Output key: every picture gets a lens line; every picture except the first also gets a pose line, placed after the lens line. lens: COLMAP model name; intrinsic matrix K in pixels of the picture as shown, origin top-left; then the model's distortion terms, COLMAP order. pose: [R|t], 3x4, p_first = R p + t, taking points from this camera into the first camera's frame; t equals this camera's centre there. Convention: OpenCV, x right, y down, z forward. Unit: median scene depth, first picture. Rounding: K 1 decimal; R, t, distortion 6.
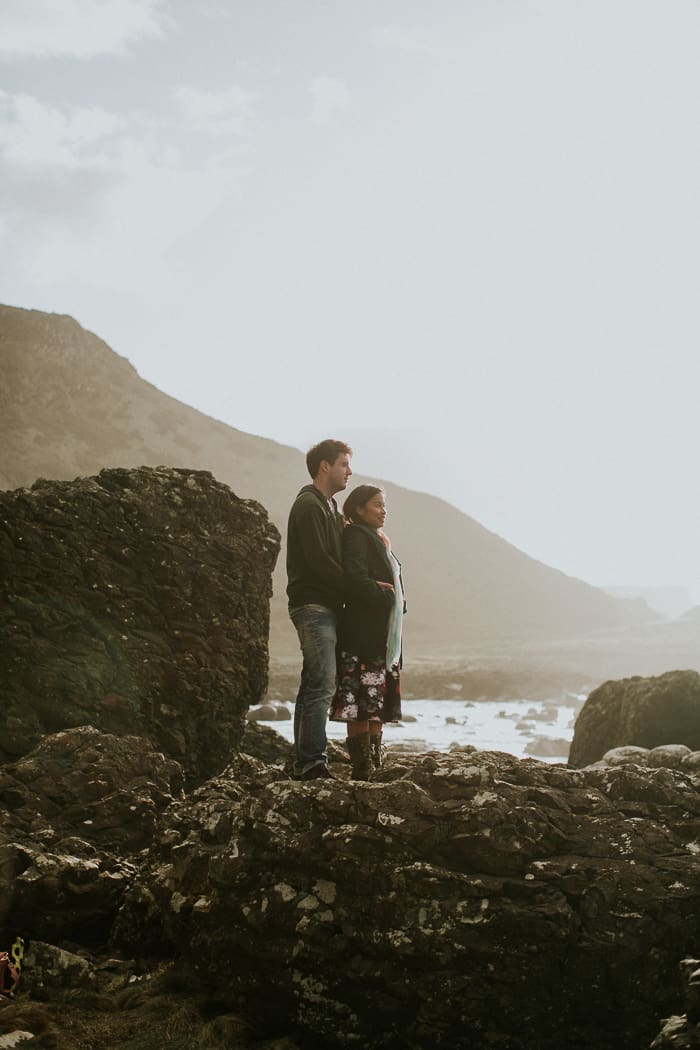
lens RADIAL K [[1607.8, 0, 418.3], [0, 1607.8, 526.3], [0, 0, 1]] dist [-0.173166, 0.234091]
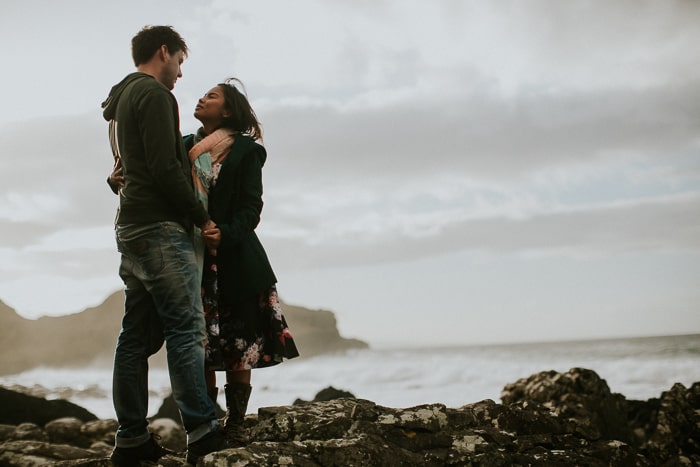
lens RADIAL K [[1029.8, 0, 350.0], [0, 1029.8, 233.5], [0, 0, 1]] dist [-0.122861, 0.171741]
pose [[0.721823, 0.046608, 0.690506, -0.361724], [-0.008098, 0.998230, -0.058914, 0.087669], [-0.692030, 0.036934, 0.720923, 0.618957]]
